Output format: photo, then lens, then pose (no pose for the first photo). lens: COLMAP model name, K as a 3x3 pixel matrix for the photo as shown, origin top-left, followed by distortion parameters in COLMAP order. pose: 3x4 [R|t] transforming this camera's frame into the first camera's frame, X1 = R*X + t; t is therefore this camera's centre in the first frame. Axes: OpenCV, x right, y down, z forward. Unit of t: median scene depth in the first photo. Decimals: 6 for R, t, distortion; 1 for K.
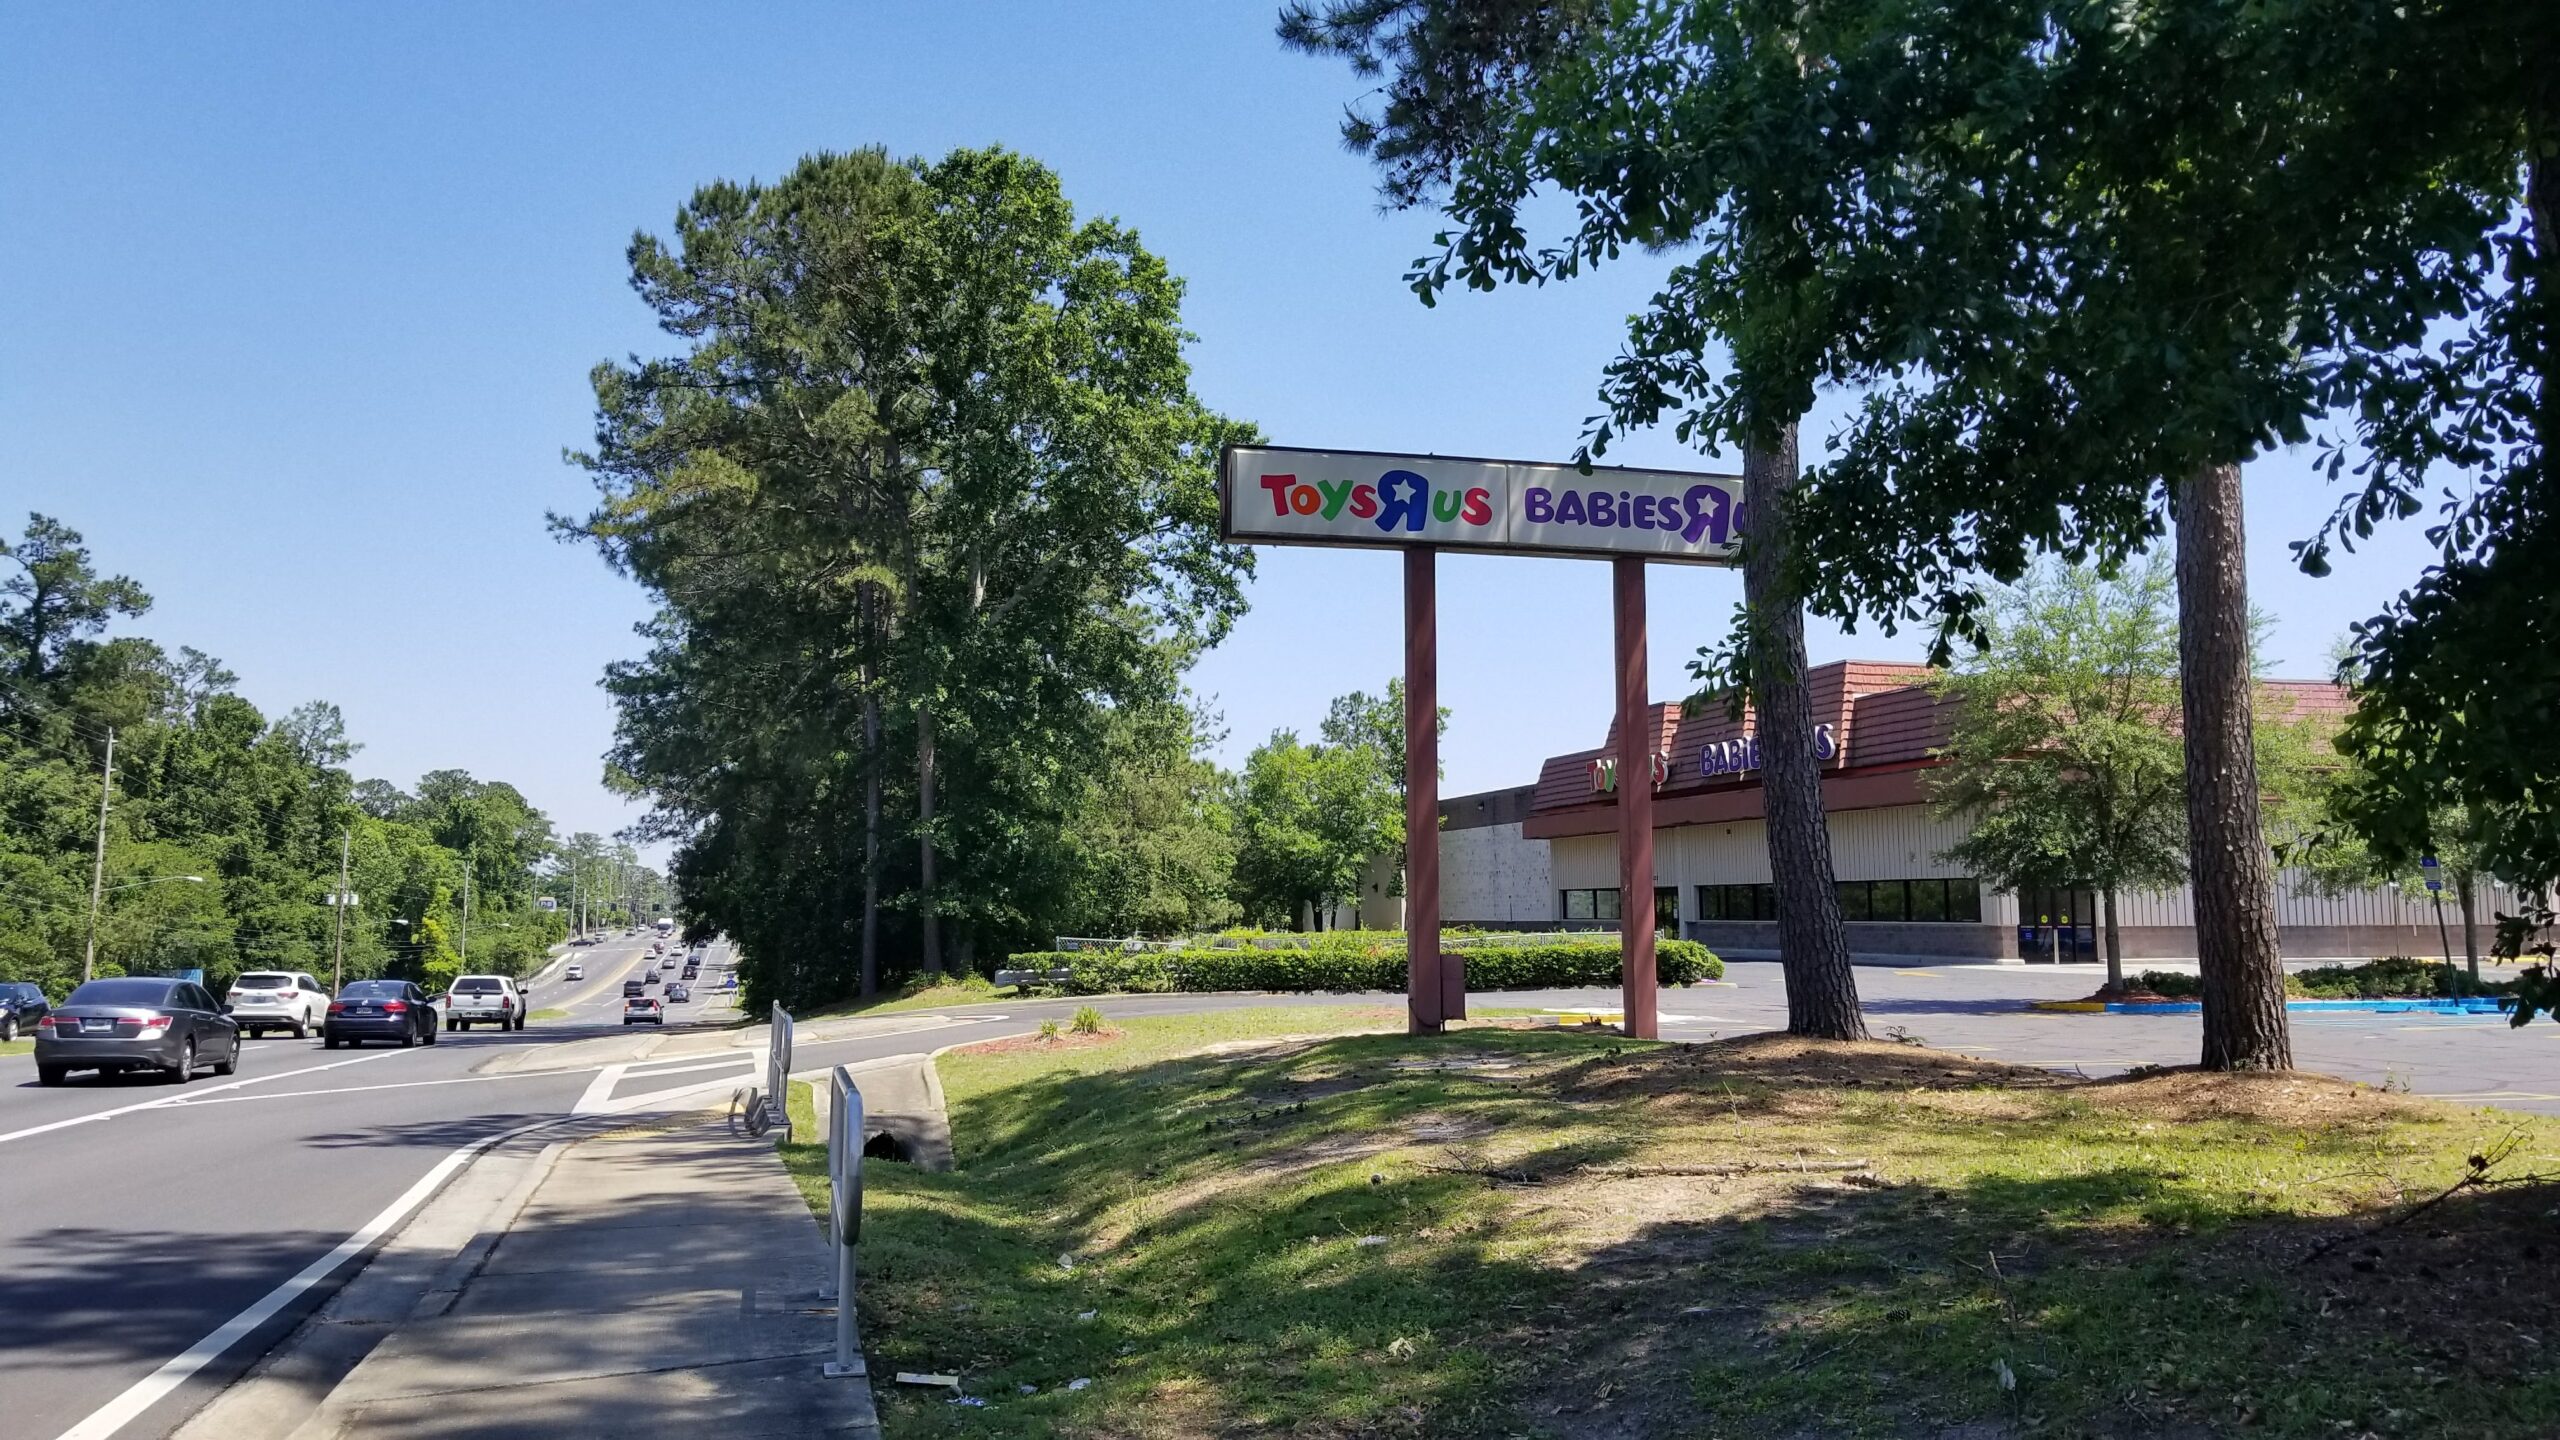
lens RADIAL K [[2024.9, 0, 1264.9], [0, 2024.9, 683.8], [0, 0, 1]] dist [0.111131, -0.233232]
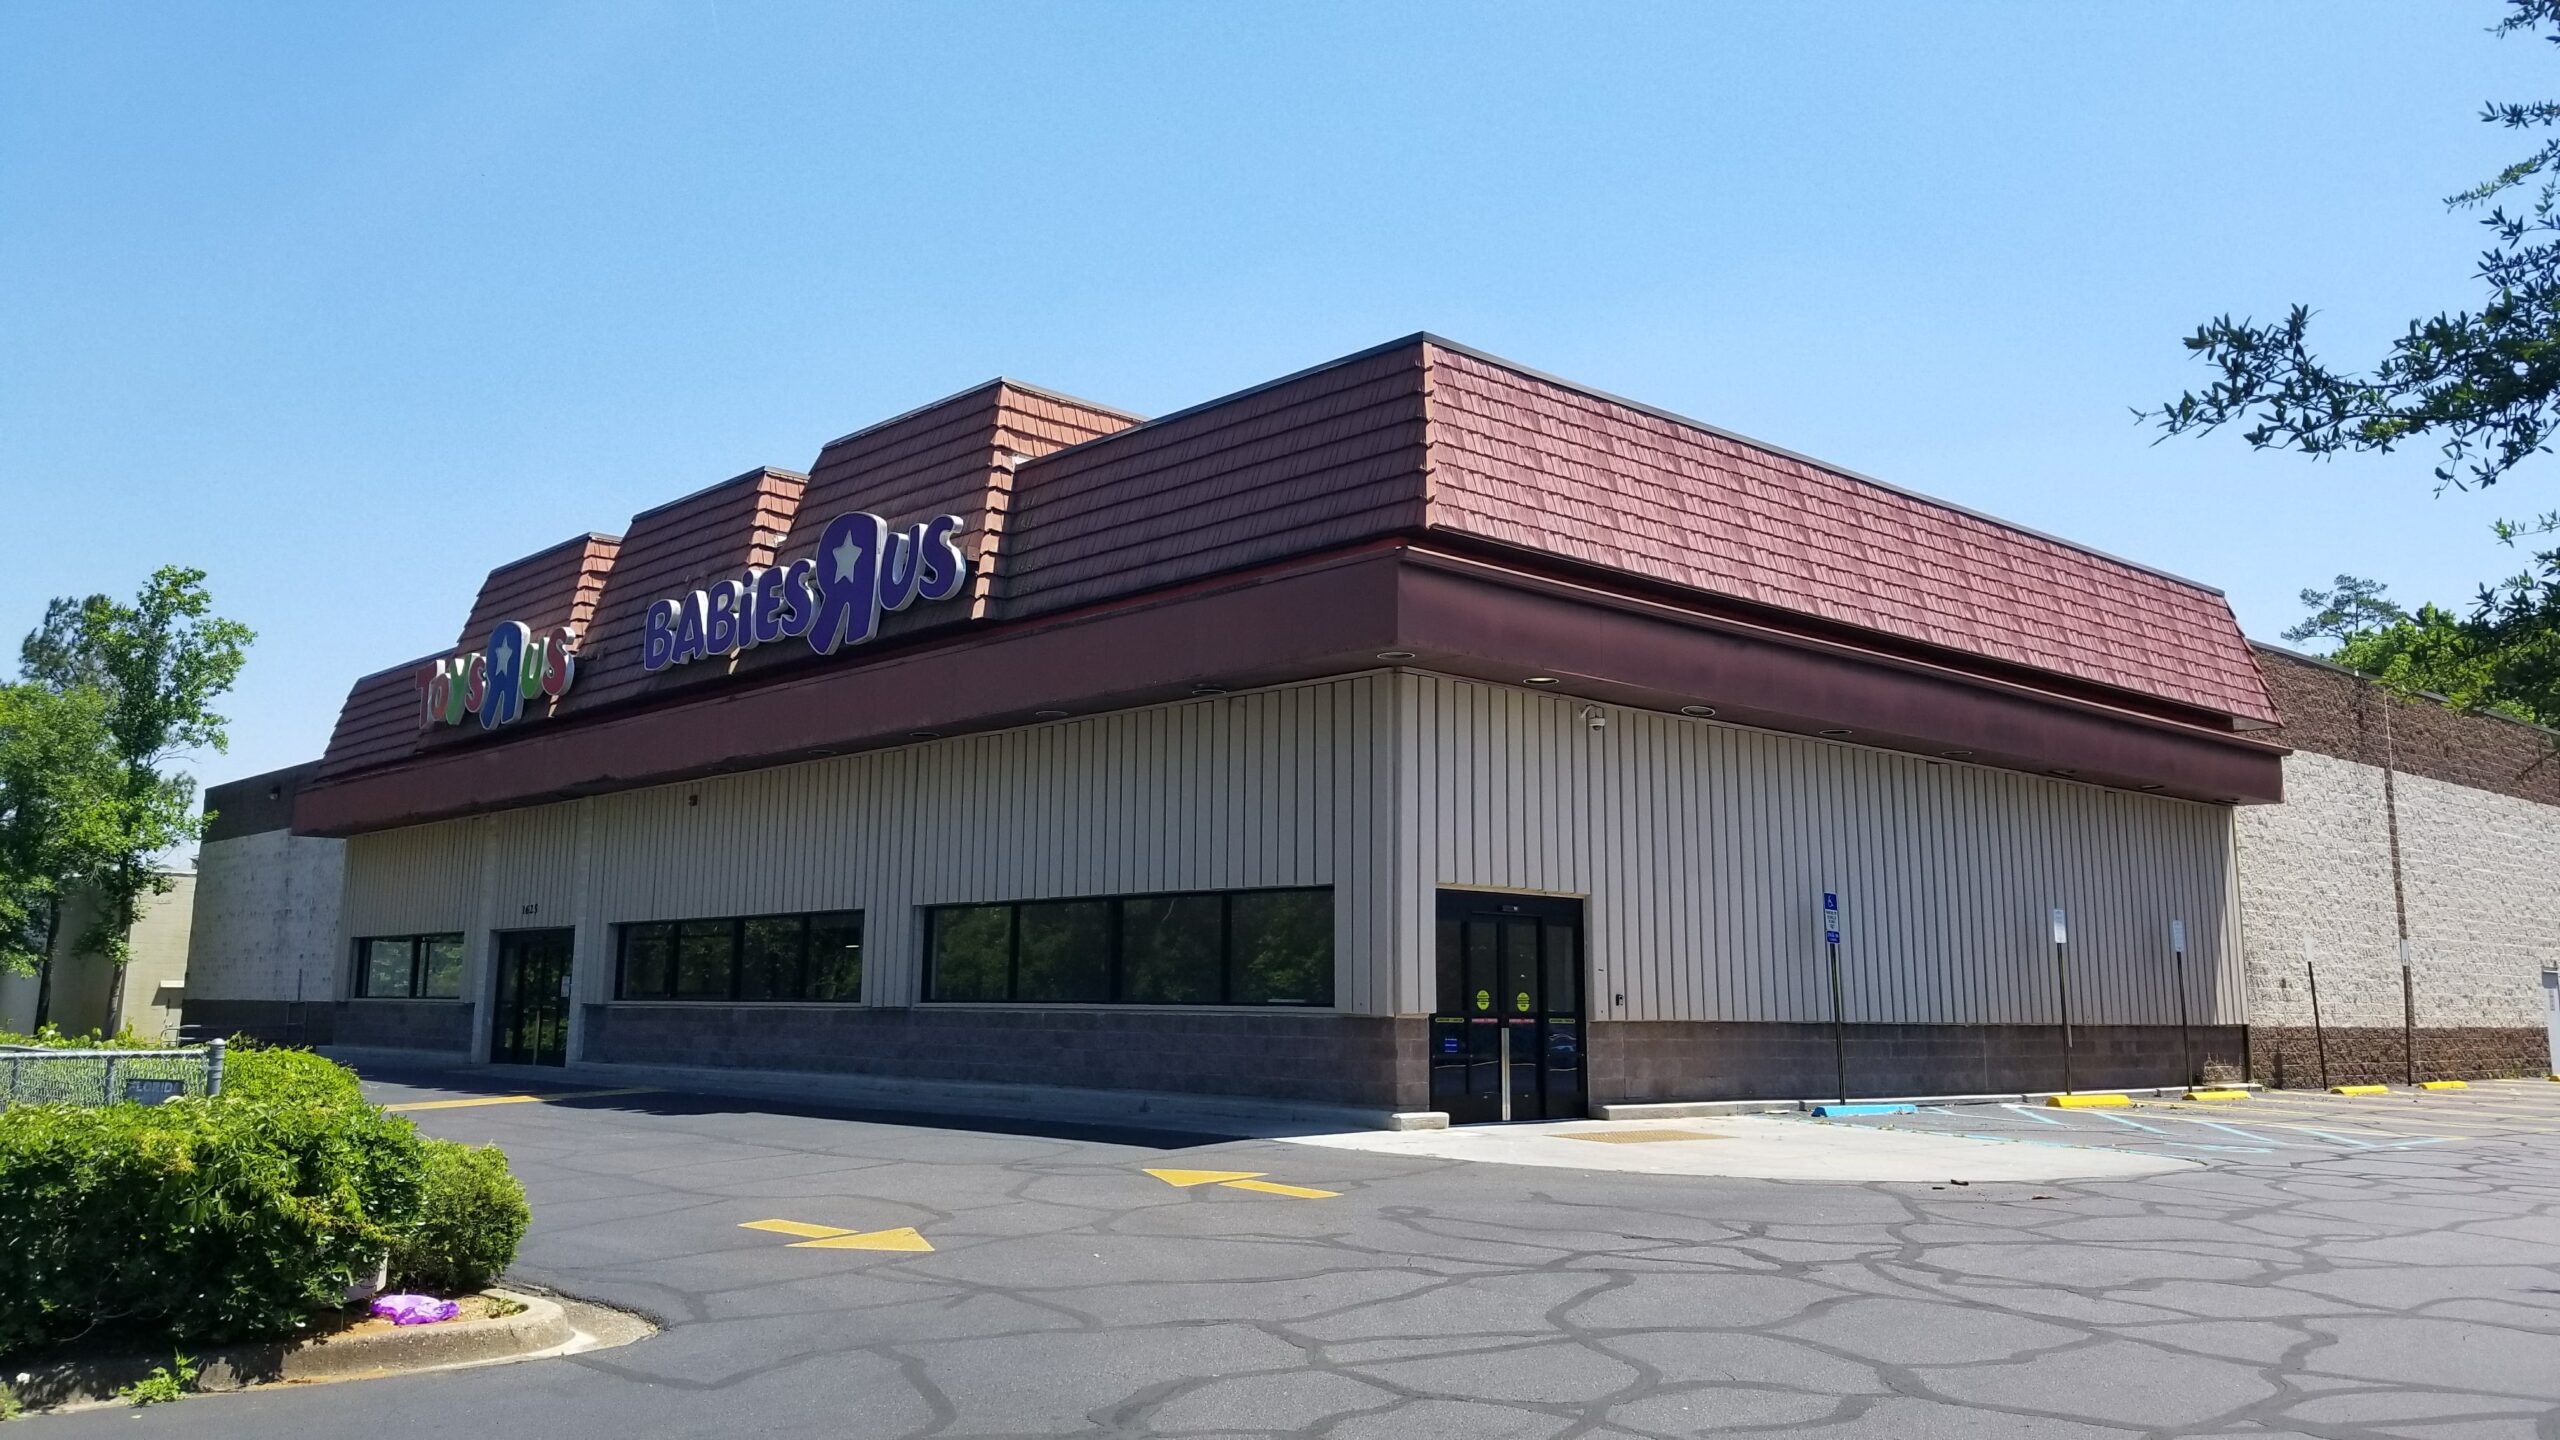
lens RADIAL K [[2021.4, 0, 1288.5], [0, 2021.4, 649.6], [0, 0, 1]] dist [0.135422, -0.282893]
pose [[0.885052, 0.090692, 0.456572, 0.188772], [-0.065344, 0.995331, -0.071041, 0.087791], [-0.460883, 0.033040, 0.886846, 0.753687]]
